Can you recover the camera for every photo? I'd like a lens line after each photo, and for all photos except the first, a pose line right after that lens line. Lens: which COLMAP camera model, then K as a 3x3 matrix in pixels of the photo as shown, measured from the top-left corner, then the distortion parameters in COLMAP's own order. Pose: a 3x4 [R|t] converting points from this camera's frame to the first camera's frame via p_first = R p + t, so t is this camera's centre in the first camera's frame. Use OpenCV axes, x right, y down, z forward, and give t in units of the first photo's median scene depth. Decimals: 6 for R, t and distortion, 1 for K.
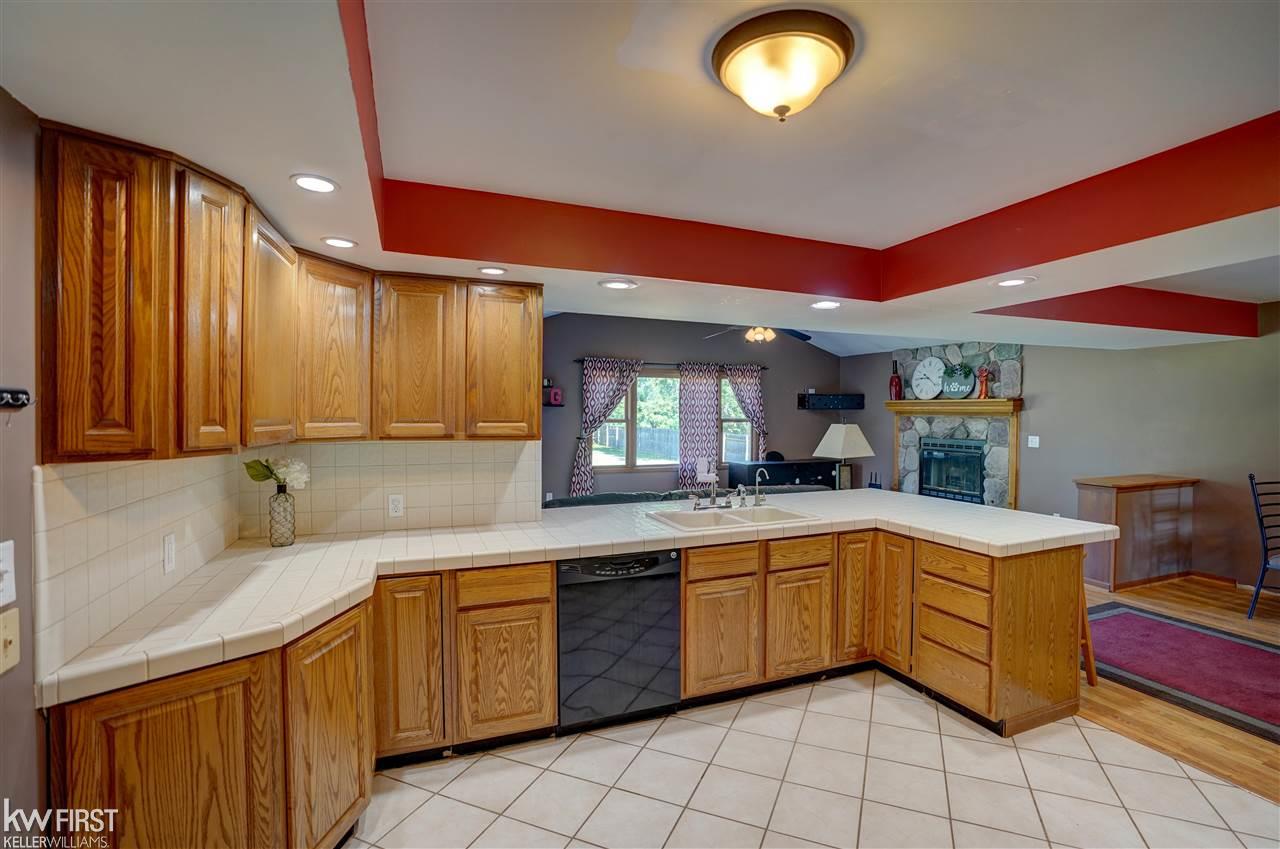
lens RADIAL K [[591.2, 0, 640.5], [0, 591.2, 418.1], [0, 0, 1]] dist [-0.057994, 0.018510]
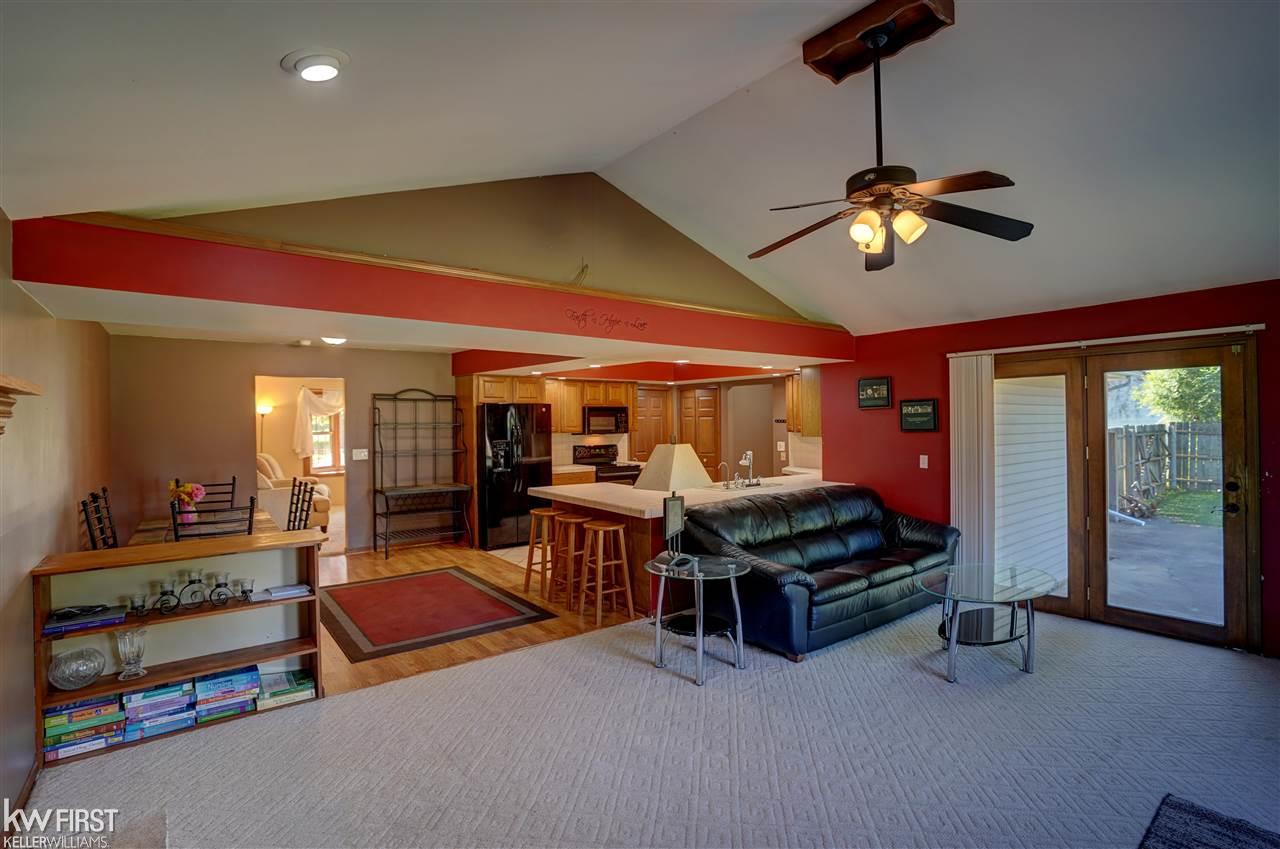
lens RADIAL K [[603.3, 0, 643.0], [0, 603.3, 420.4], [0, 0, 1]] dist [-0.074818, 0.038241]
pose [[-0.955637, 0.006440, -0.294477, 0.414921], [0.004026, 0.999953, 0.008803, -0.018069], [0.294520, 0.007227, -0.955618, 1.171149]]
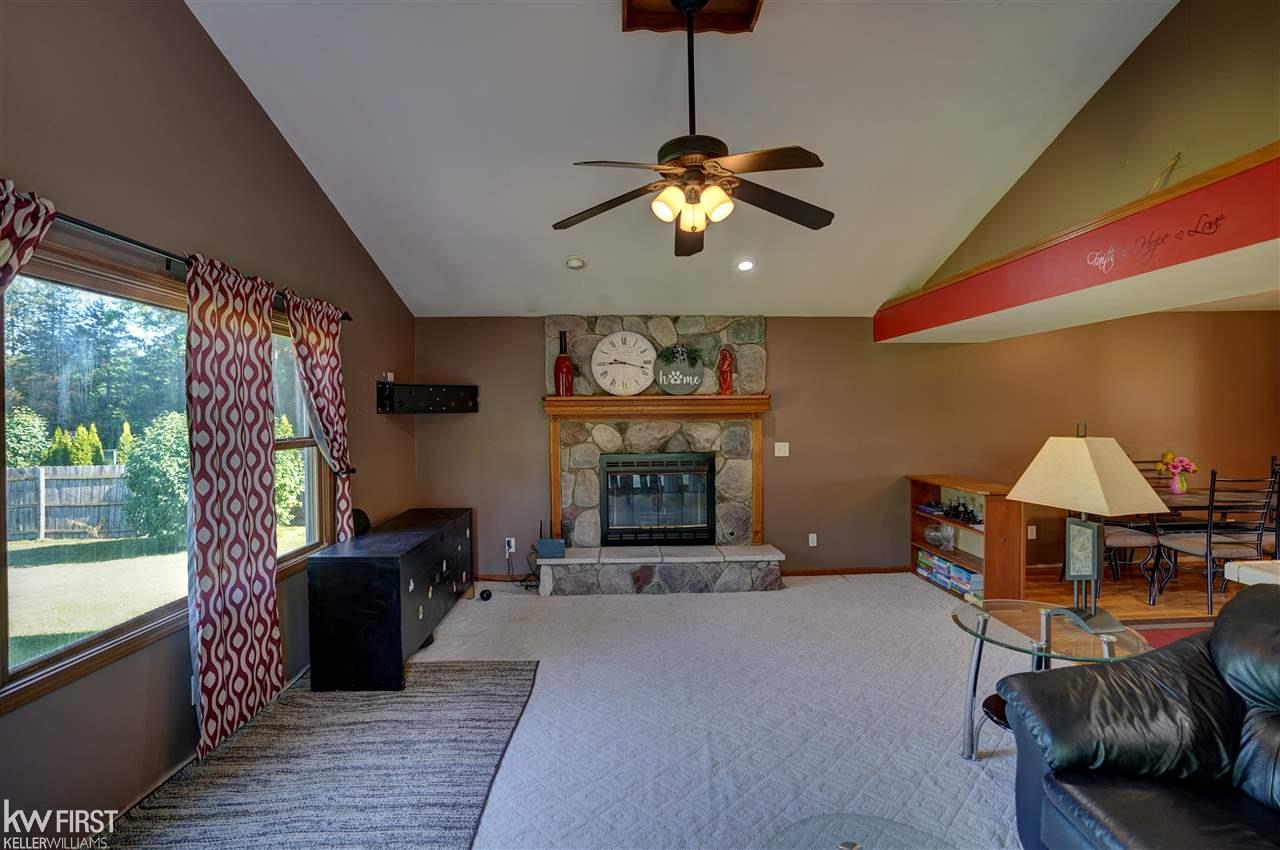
lens RADIAL K [[591.2, 0, 640.5], [0, 591.2, 418.6], [0, 0, 1]] dist [-0.057994, 0.018510]
pose [[0.332774, -0.010841, 0.942944, -0.134183], [0.025942, 0.999661, 0.002338, -0.007552], [-0.942650, 0.023684, 0.332942, 0.803395]]
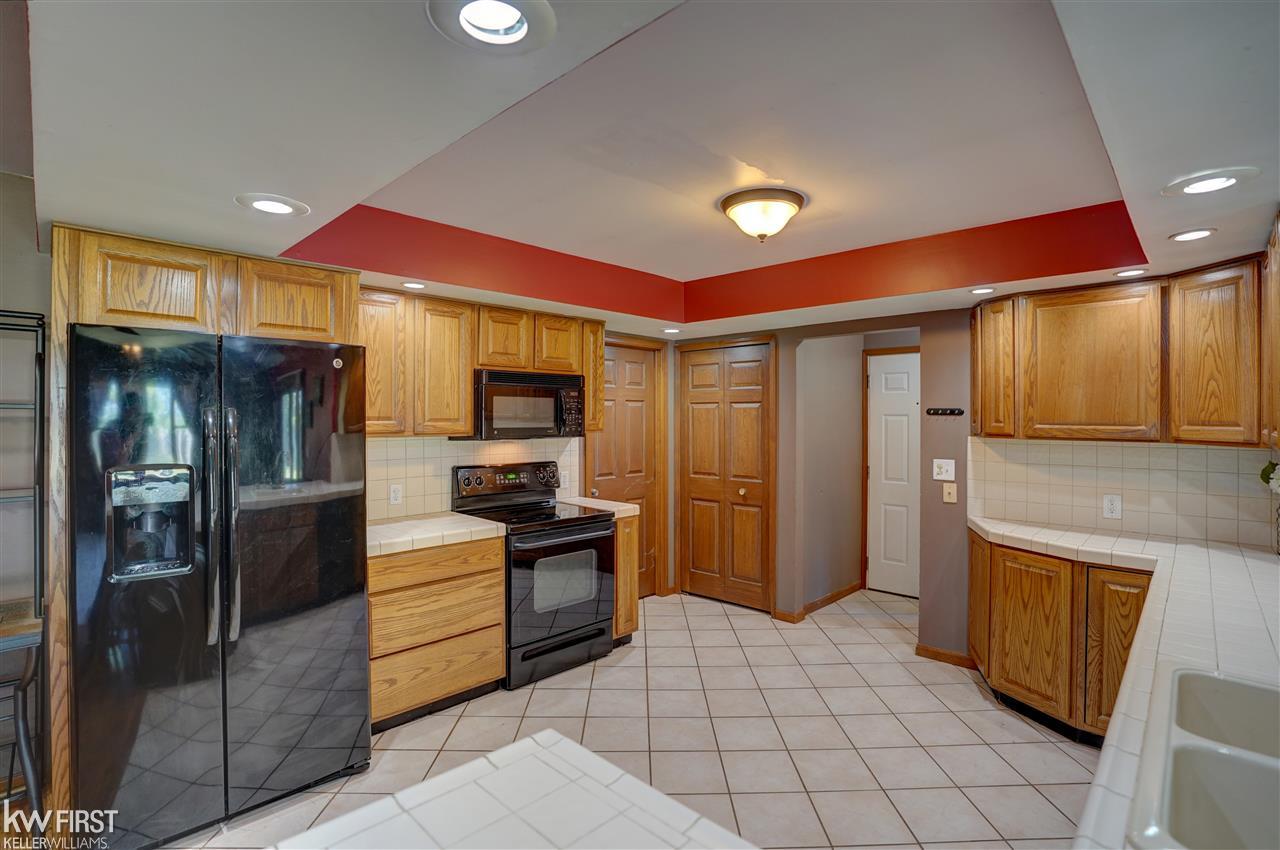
lens RADIAL K [[603.3, 0, 643.0], [0, 603.3, 420.9], [0, 0, 1]] dist [-0.074818, 0.038241]
pose [[-0.908535, -0.001391, -0.417806, 0.257339], [-0.007399, 0.999891, 0.012760, -0.002446], [0.417743, 0.014684, -0.908447, 0.493517]]
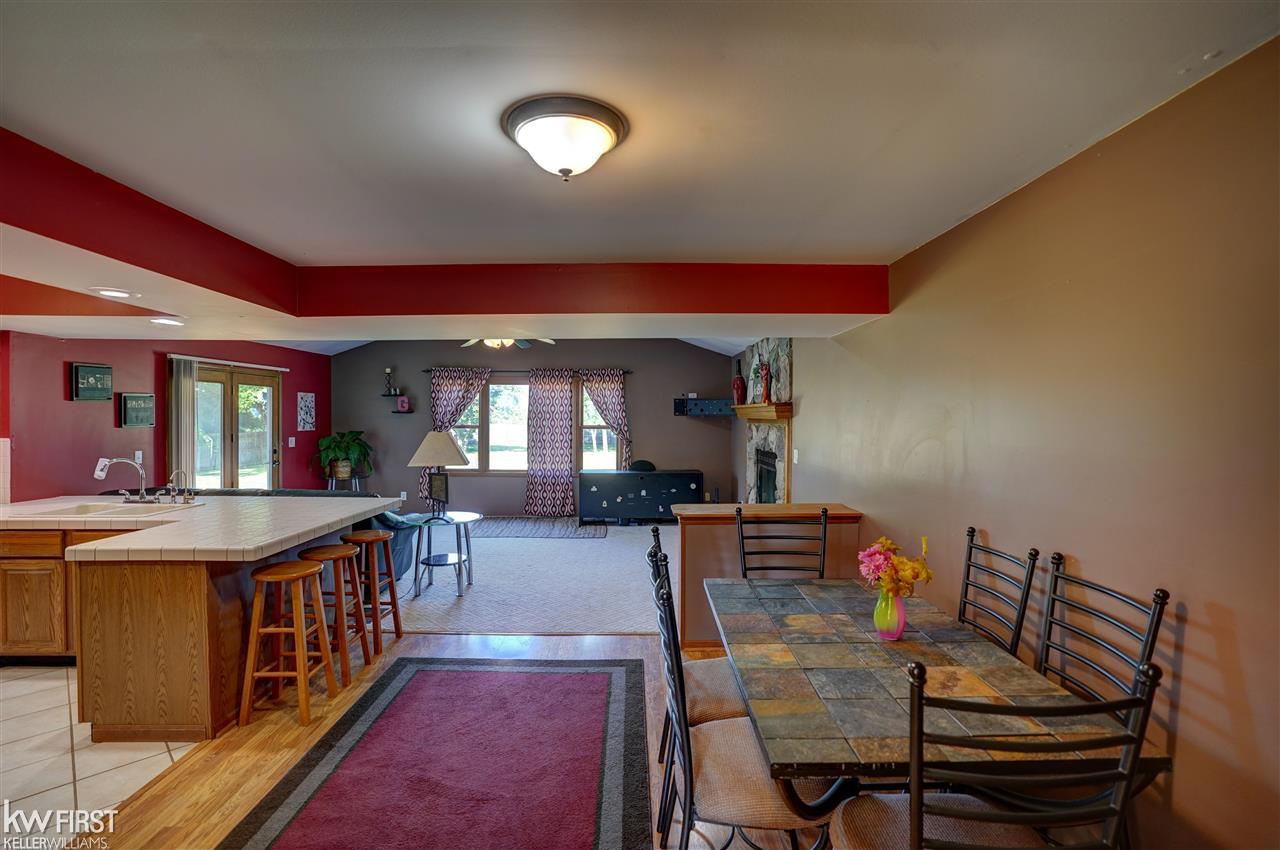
lens RADIAL K [[591.2, 0, 640.5], [0, 591.2, 418.6], [0, 0, 1]] dist [-0.057994, 0.018510]
pose [[0.935922, 0.002280, -0.352200, 0.679786], [-0.005113, 0.999962, -0.007112, -0.004306], [0.352171, 0.008457, 0.935898, 0.142541]]
